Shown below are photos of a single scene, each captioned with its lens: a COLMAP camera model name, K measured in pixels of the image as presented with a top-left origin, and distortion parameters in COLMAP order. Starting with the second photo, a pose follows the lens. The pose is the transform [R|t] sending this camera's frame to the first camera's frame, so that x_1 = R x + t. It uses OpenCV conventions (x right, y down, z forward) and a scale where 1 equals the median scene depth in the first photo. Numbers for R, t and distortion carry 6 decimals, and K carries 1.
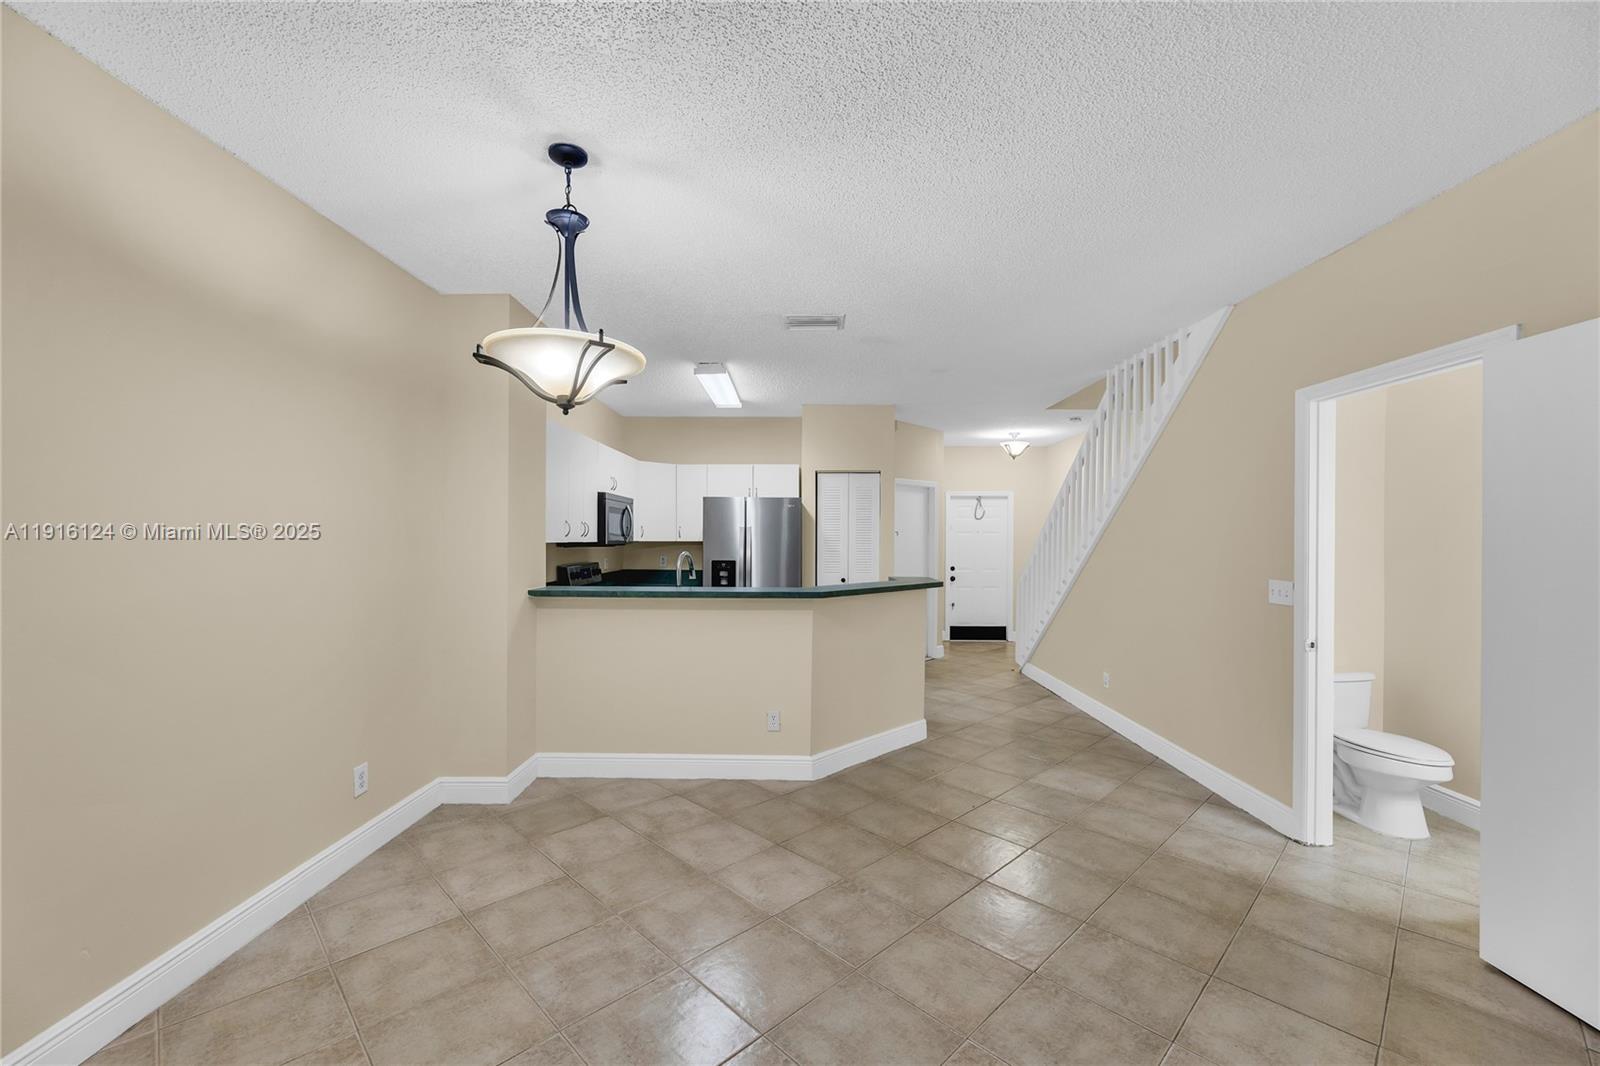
lens RADIAL K [[650.6, 0, 799.4], [0, 650.6, 536.5], [0, 0, 1]] dist [0.001350, -0.000156]
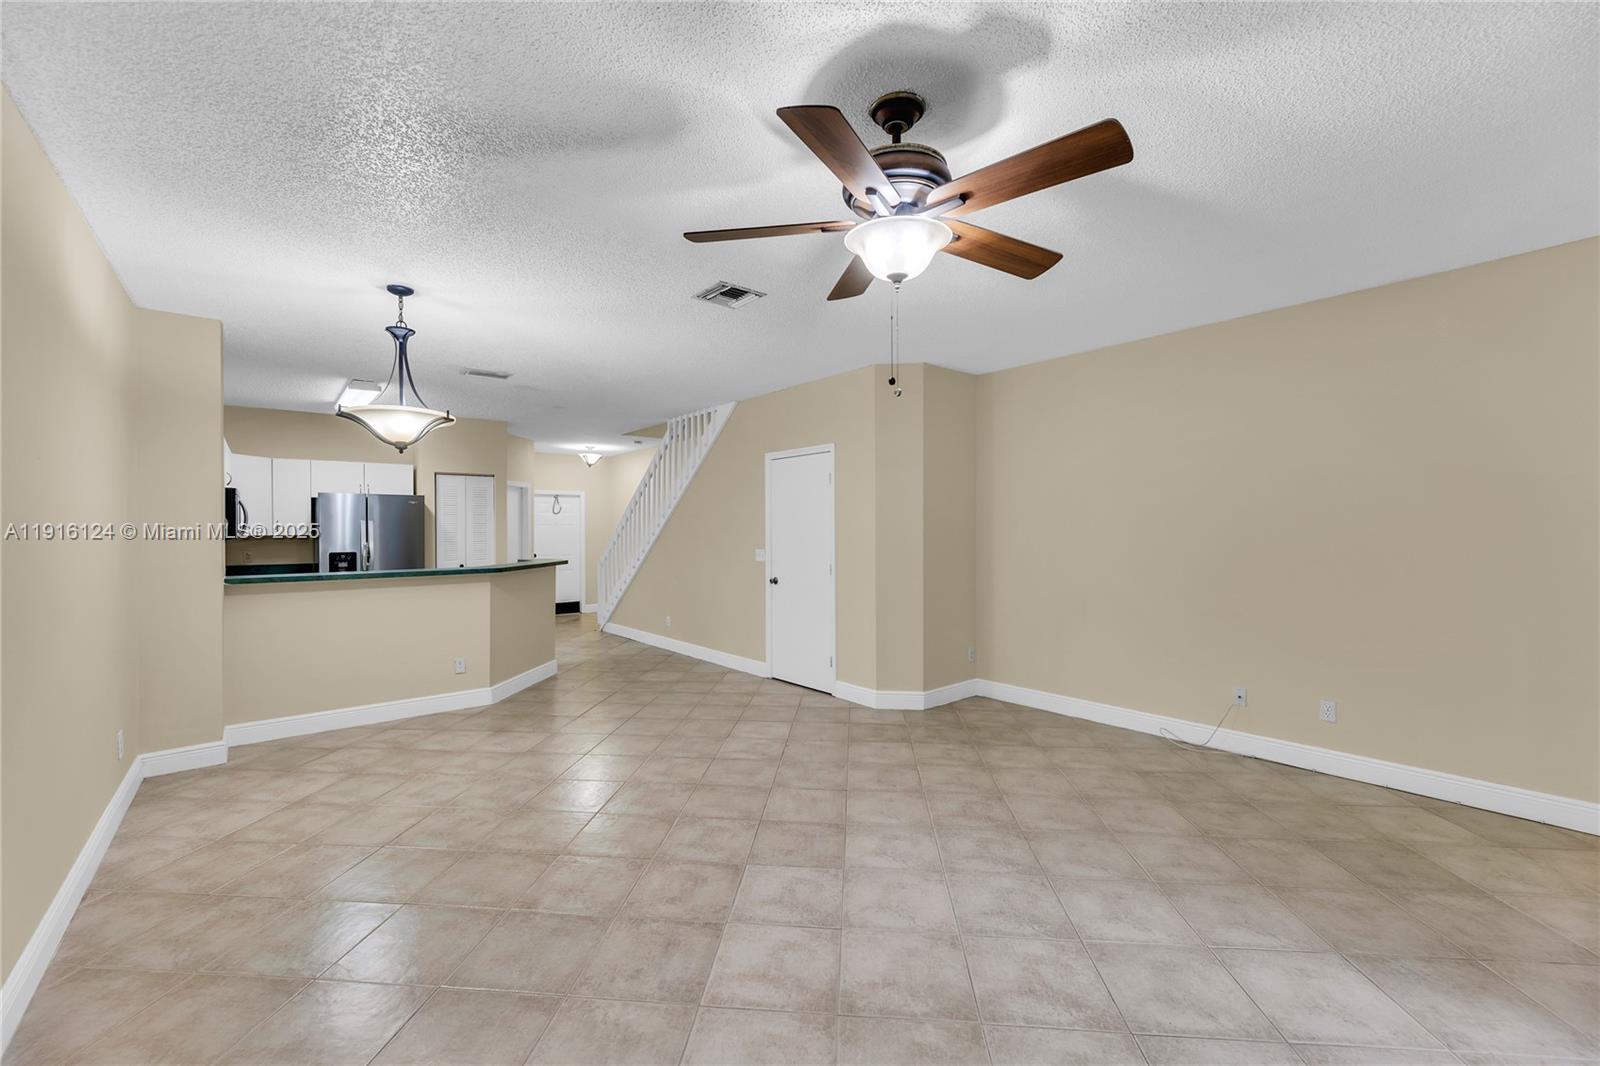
lens RADIAL K [[650.6, 0, 793.1], [0, 650.6, 532.5], [0, 0, 1]] dist [0.001350, -0.000156]
pose [[0.769294, -0.012402, 0.638775, -0.279523], [0.007714, 0.999919, 0.010123, -0.001519], [-0.638849, -0.002860, 0.769327, -0.365242]]
